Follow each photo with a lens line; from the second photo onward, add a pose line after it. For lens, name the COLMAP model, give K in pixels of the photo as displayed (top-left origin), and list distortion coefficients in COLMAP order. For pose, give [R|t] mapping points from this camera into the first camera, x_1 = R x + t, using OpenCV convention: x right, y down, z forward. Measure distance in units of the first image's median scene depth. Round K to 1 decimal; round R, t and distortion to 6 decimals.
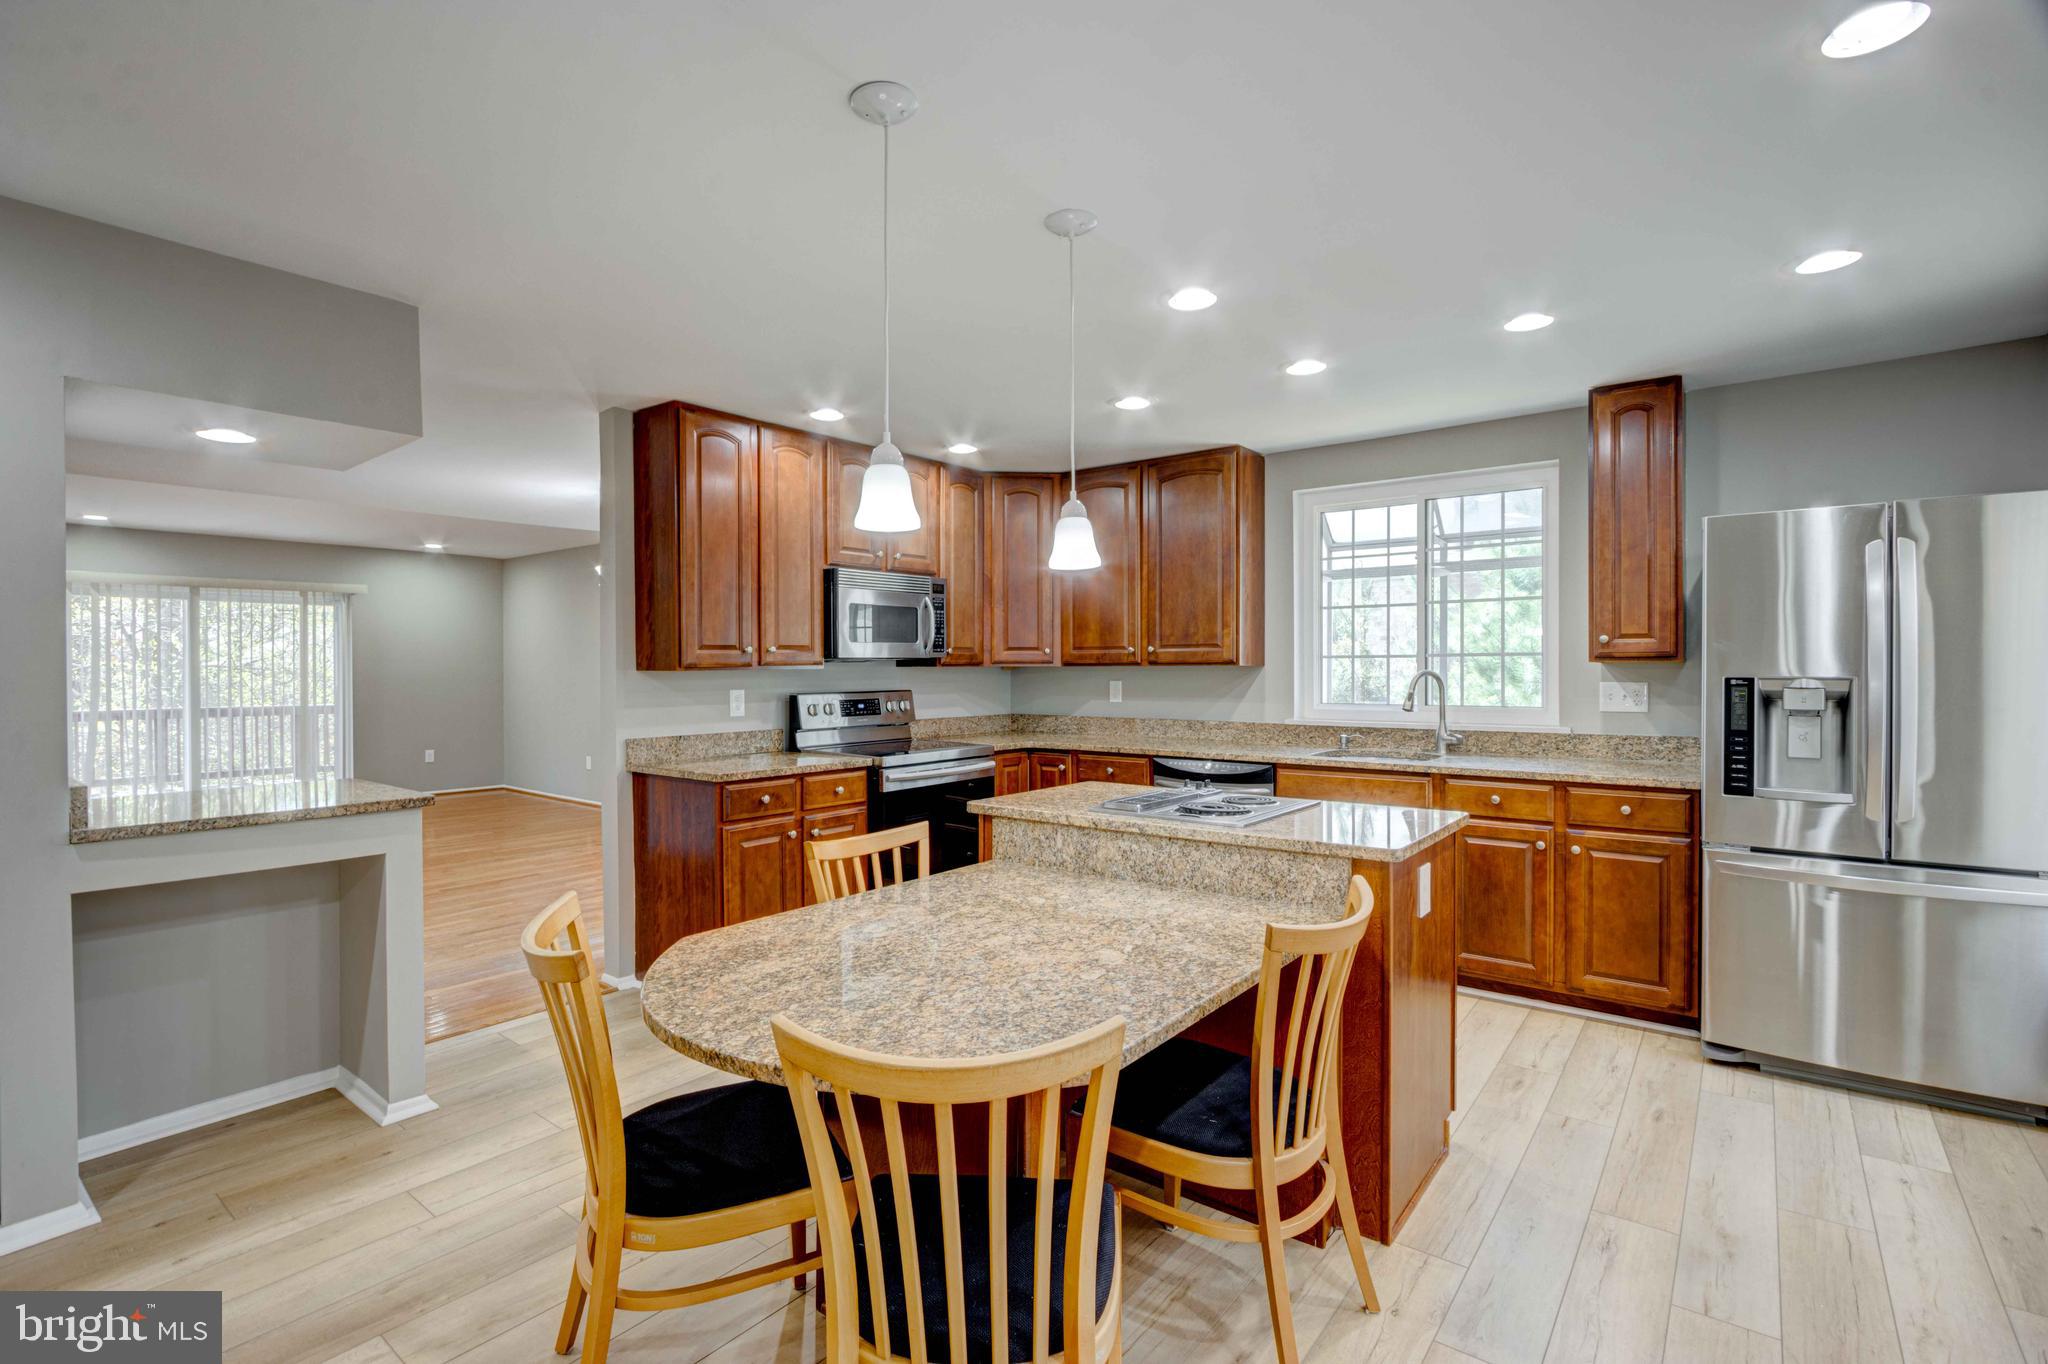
lens RADIAL K [[944.7, 0, 1006.5], [0, 944.7, 687.8], [0, 0, 1]] dist [-0.014477, 0.000481]
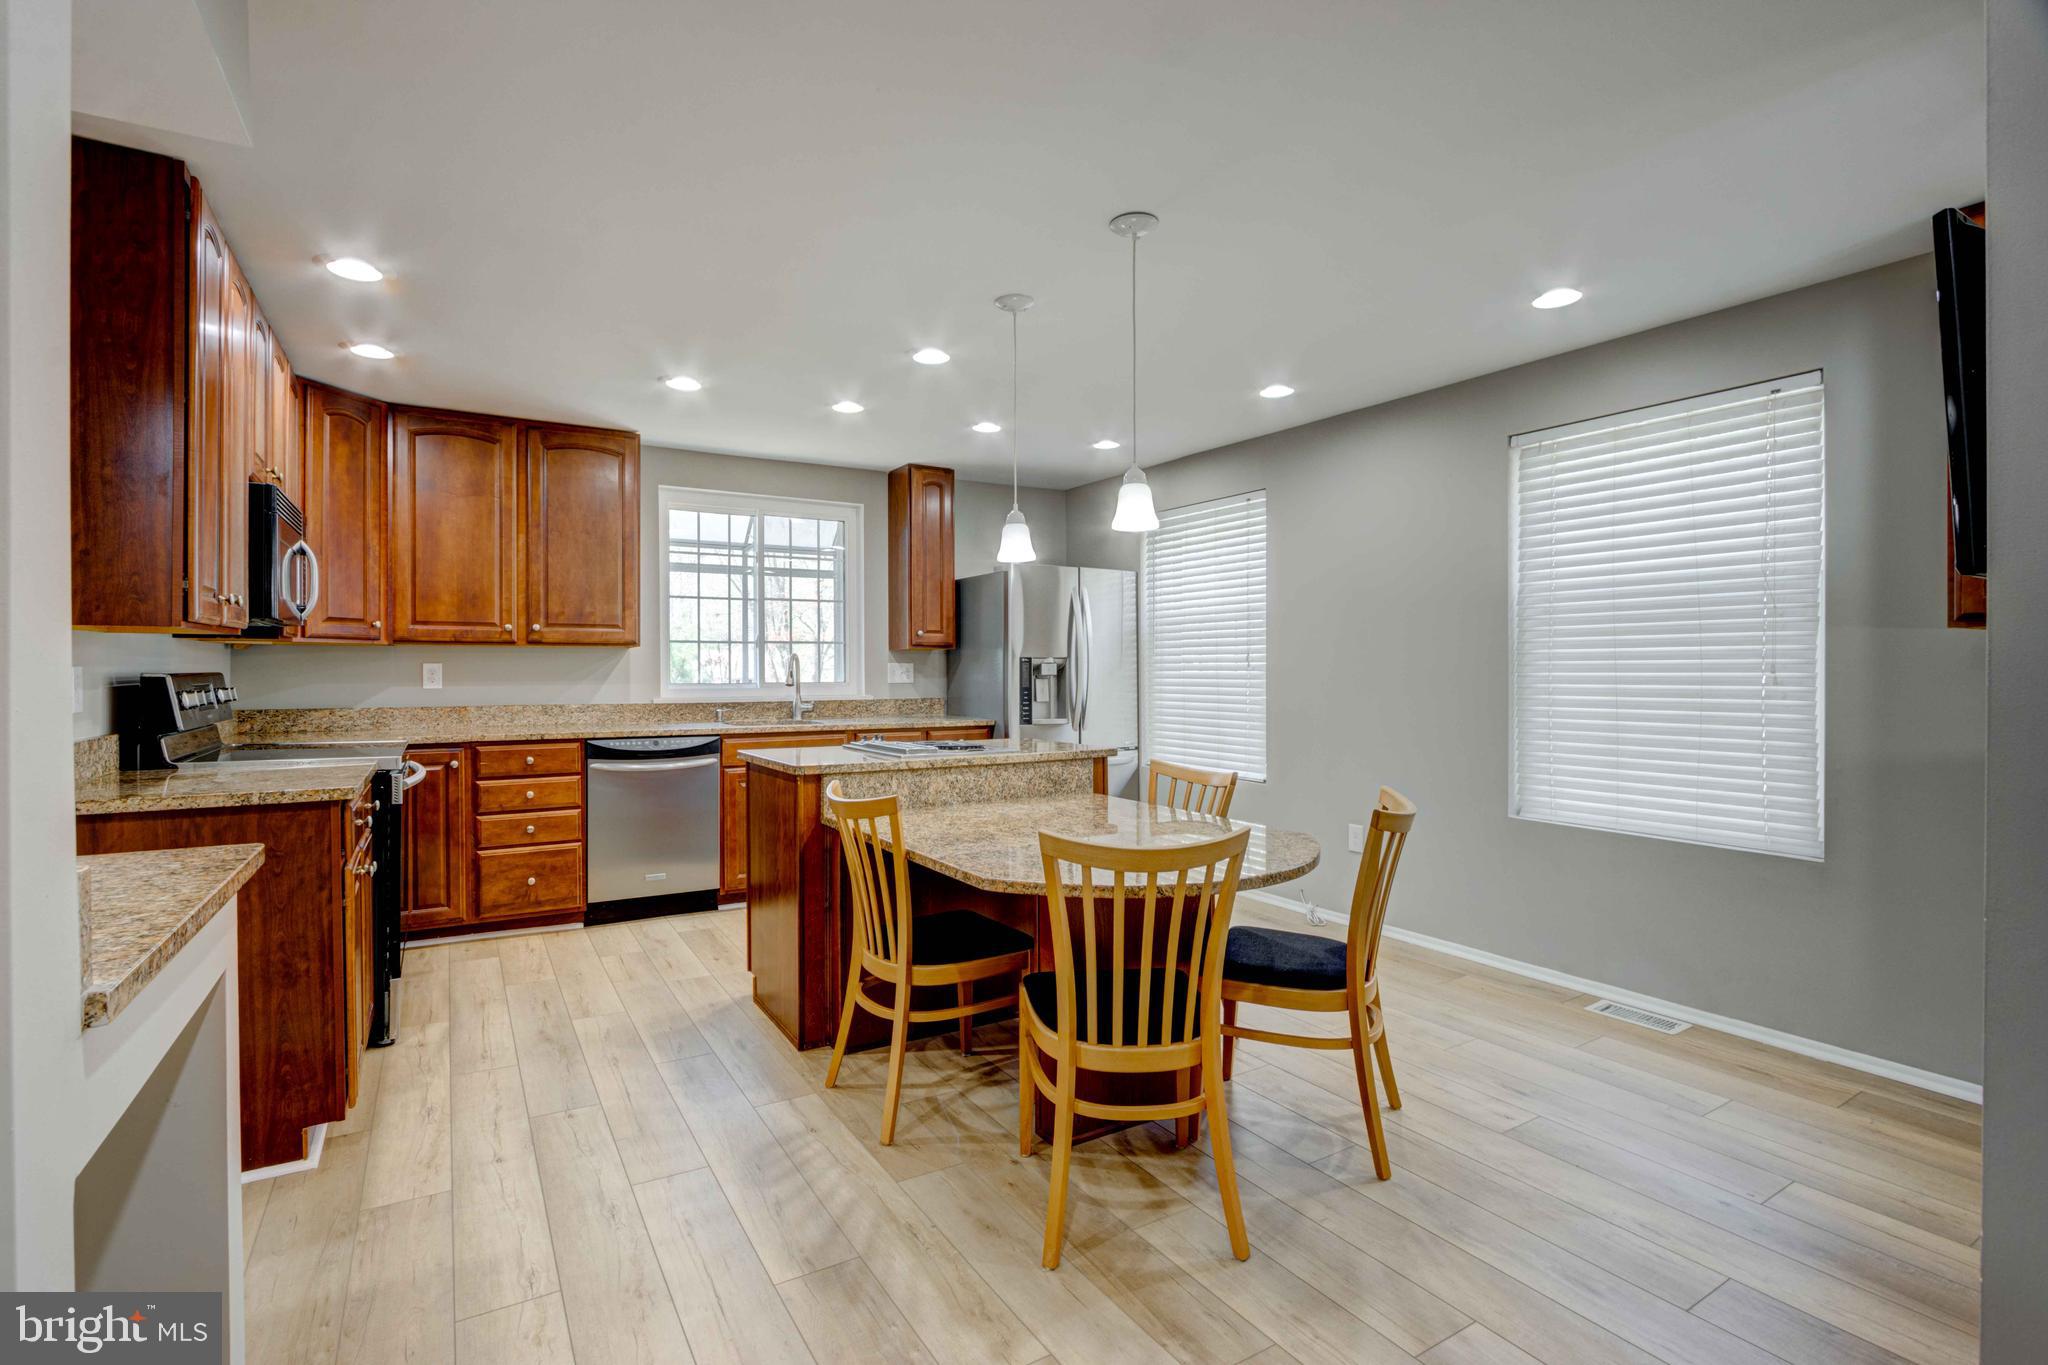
lens RADIAL K [[944.7, 0, 1006.5], [0, 944.7, 688.3], [0, 0, 1]] dist [-0.014477, 0.000481]
pose [[0.349781, -0.014491, 0.936720, -0.608046], [0.017618, 0.999805, 0.008889, 0.020805], [-0.936666, 0.013394, 0.349968, 0.280606]]
